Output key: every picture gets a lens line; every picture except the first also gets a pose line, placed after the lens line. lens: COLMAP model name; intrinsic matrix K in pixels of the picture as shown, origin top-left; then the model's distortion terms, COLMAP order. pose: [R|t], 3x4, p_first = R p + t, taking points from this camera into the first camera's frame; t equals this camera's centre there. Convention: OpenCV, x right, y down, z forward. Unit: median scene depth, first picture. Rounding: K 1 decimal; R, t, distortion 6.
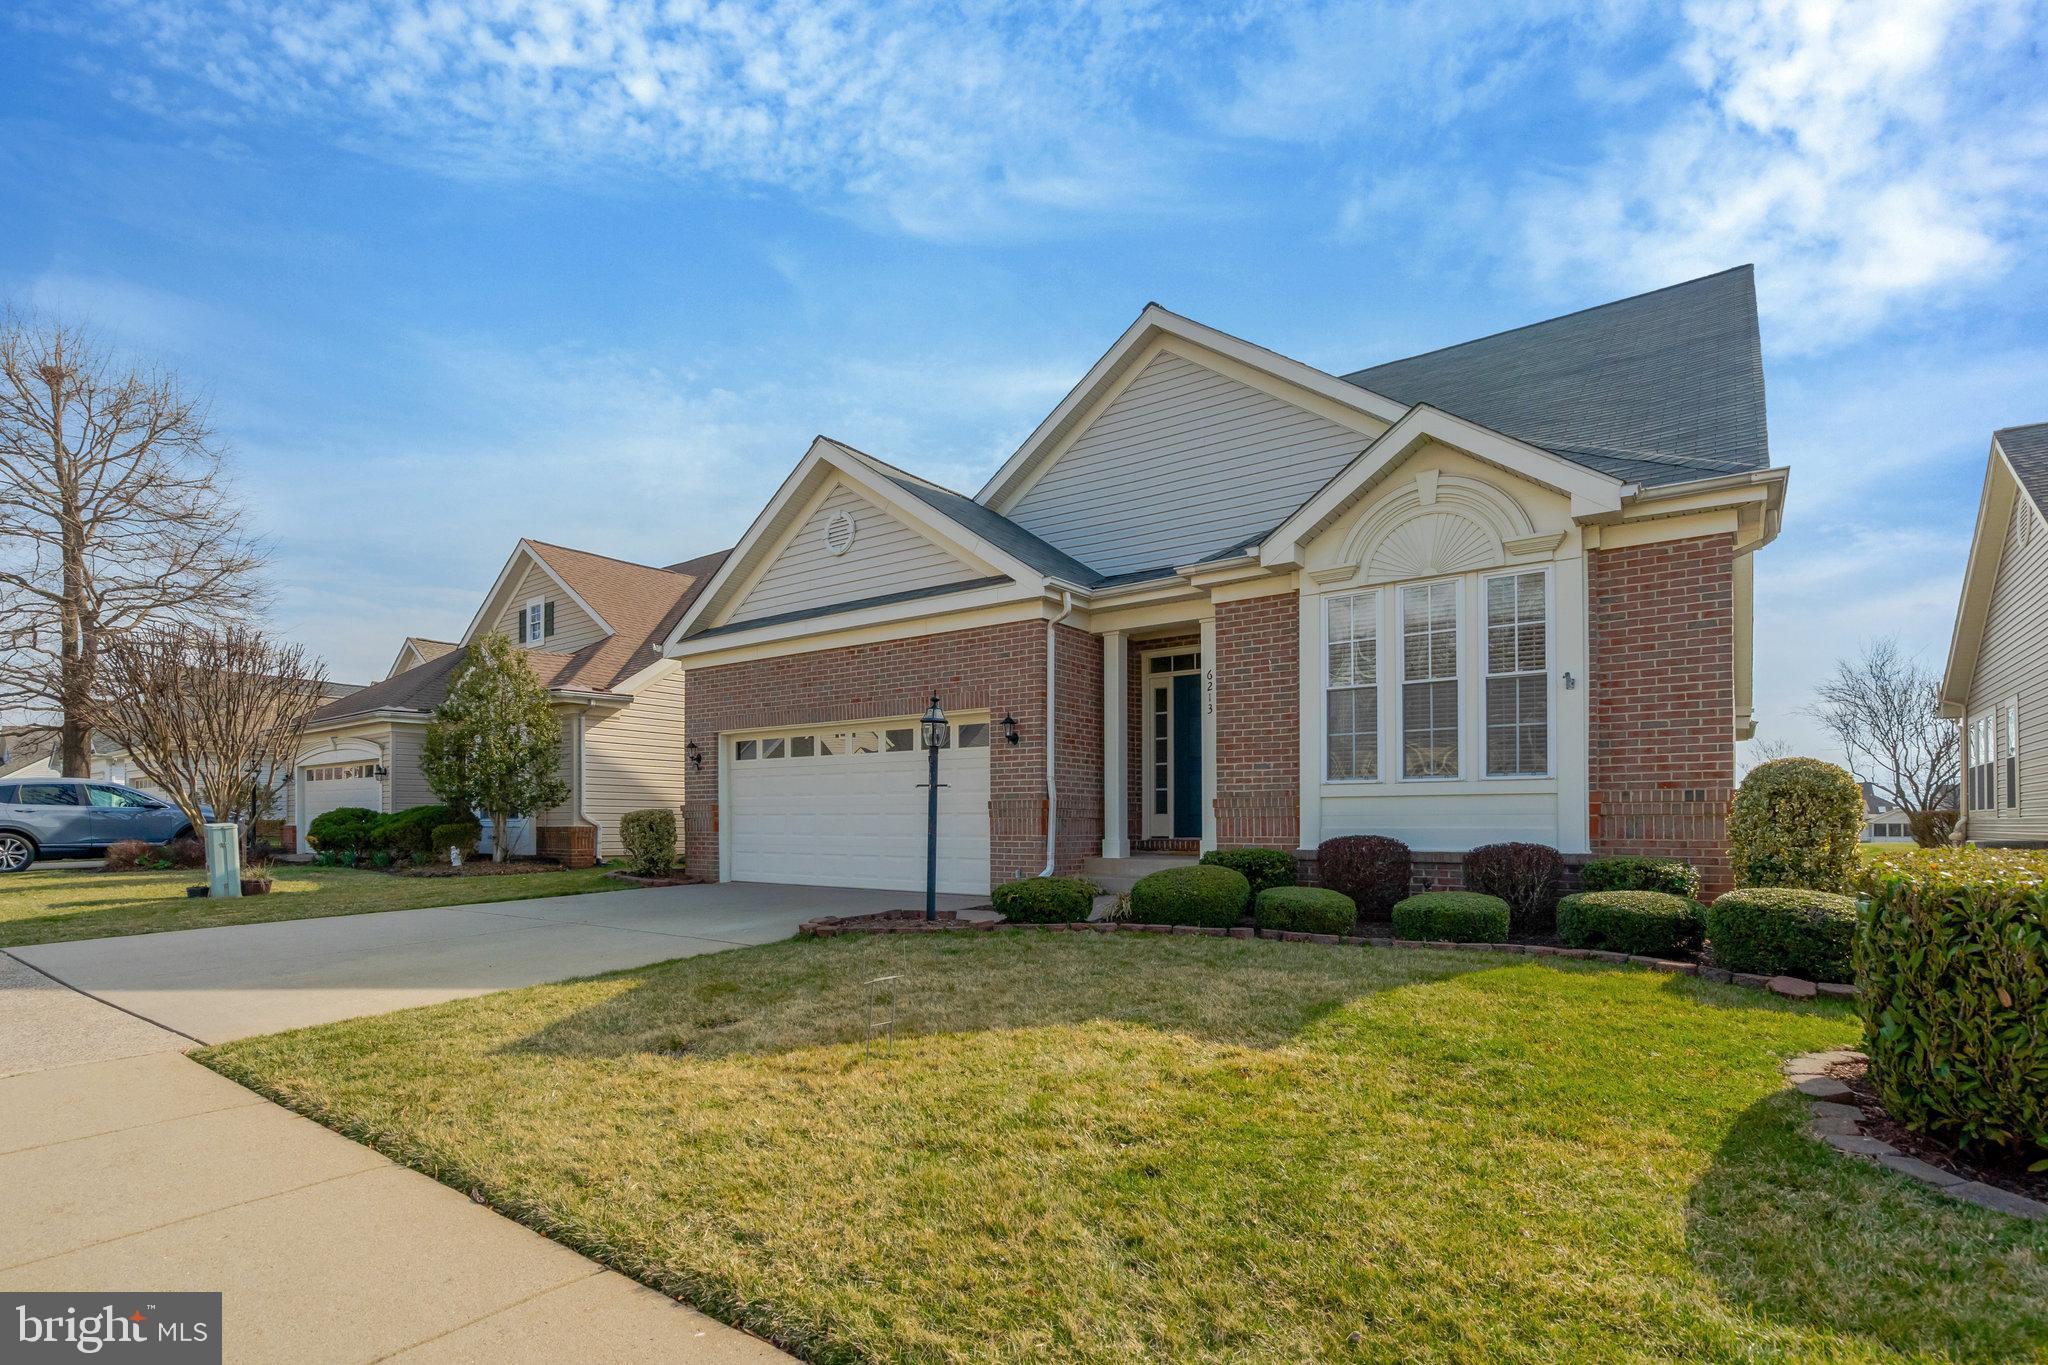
lens RADIAL K [[963.2, 0, 1020.9], [0, 963.2, 733.6], [0, 0, 1]] dist [-0.000001, 0.000019]
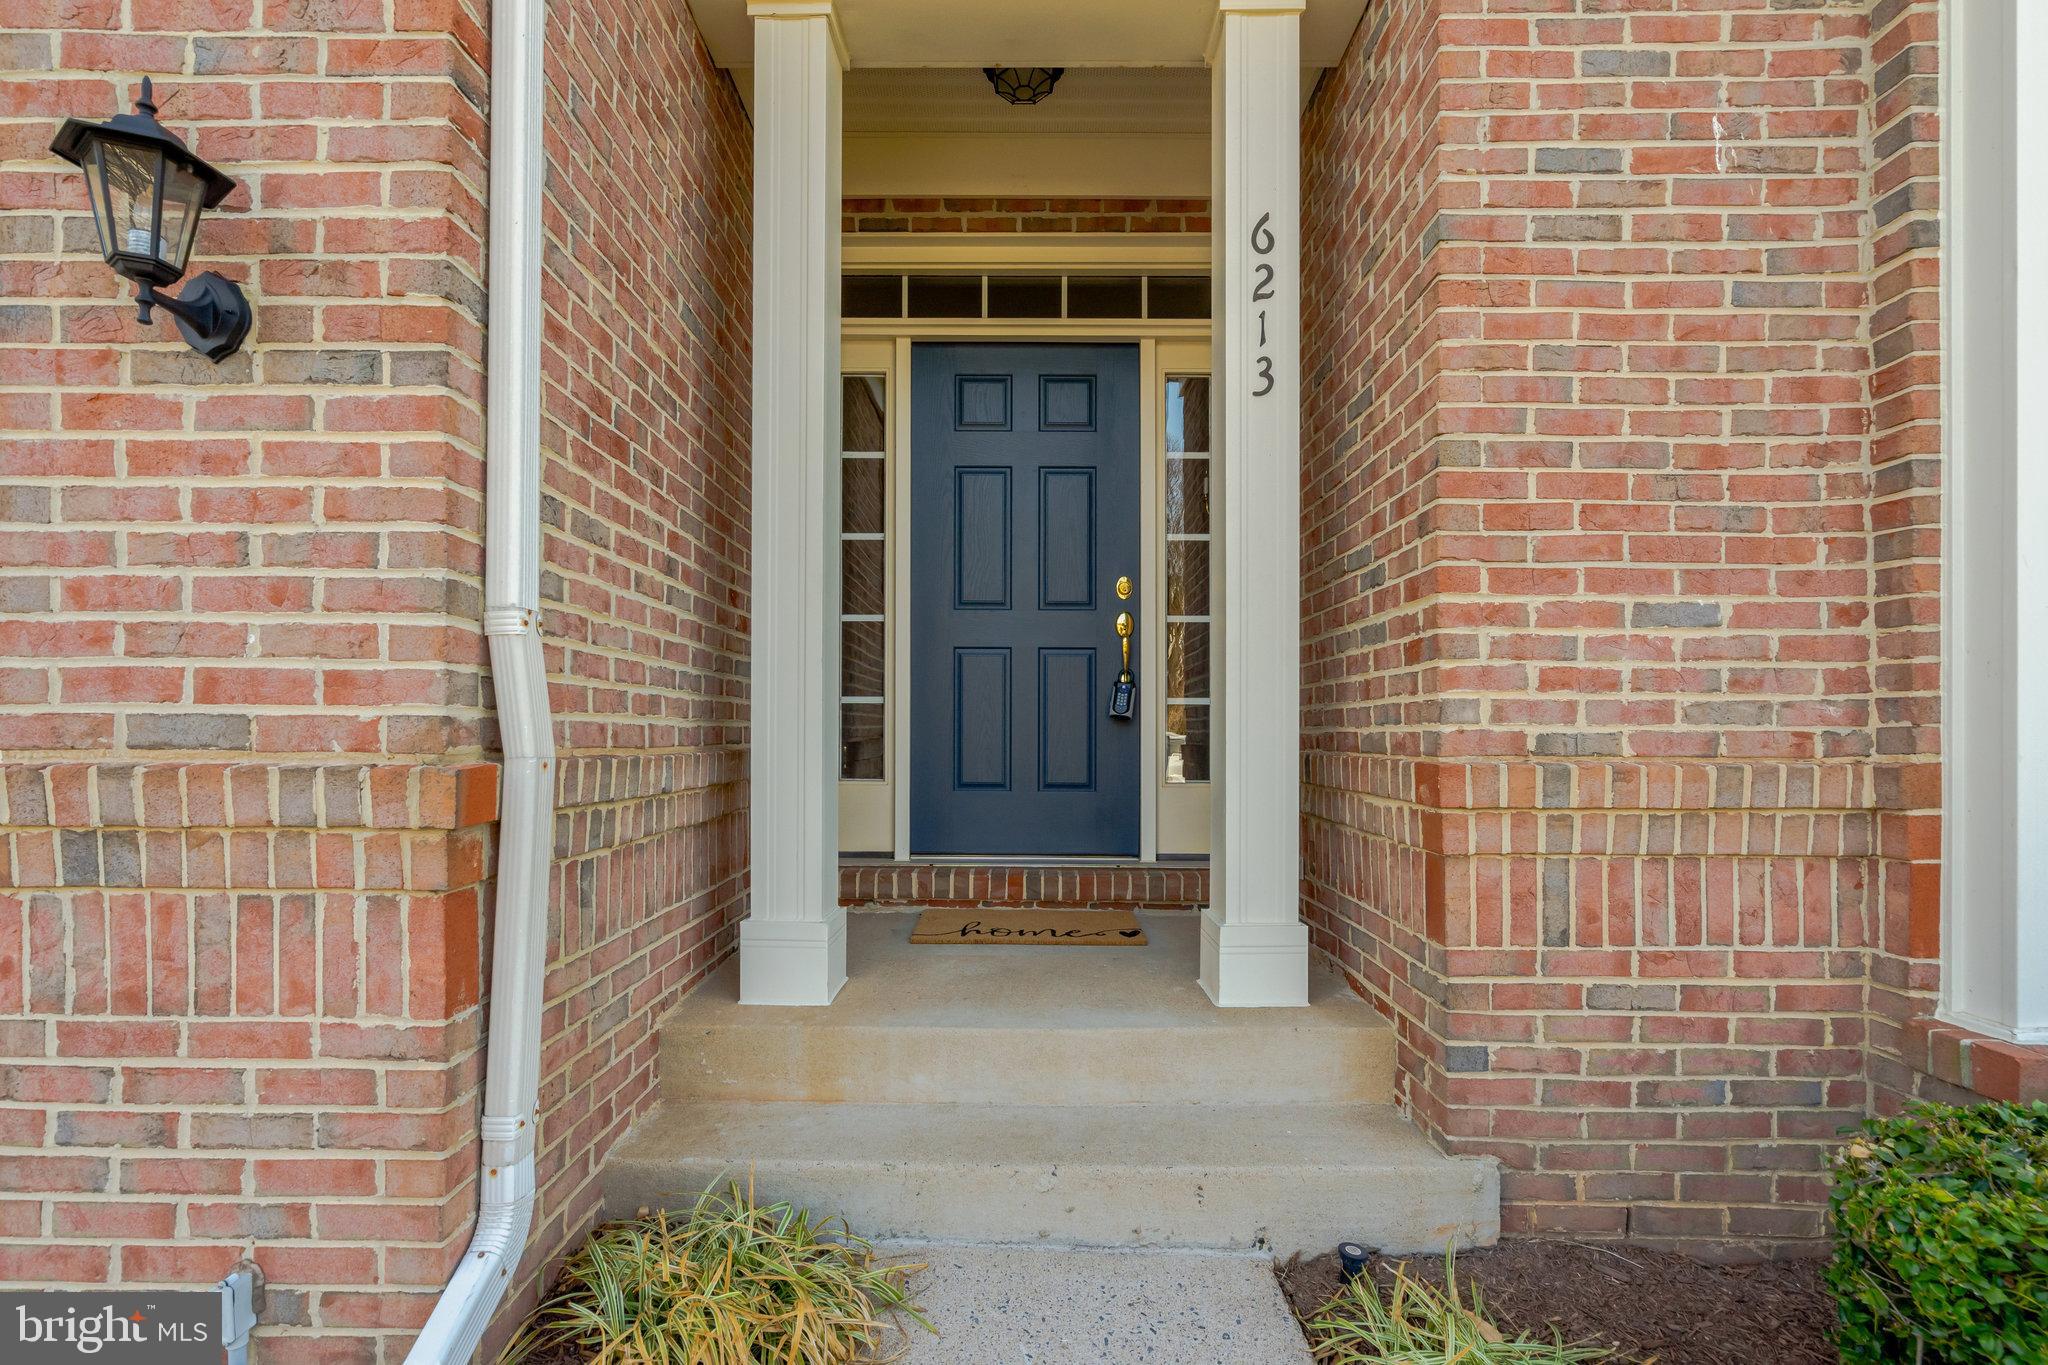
lens RADIAL K [[963.2, 0, 1020.9], [0, 963.2, 733.6], [0, 0, 1]] dist [-0.000001, 0.000019]
pose [[0.816775, 0.000998, 0.576956, 0.008578], [-0.059677, 0.994781, 0.082763, 0.047105], [-0.573862, -0.102030, 0.812571, 0.838001]]
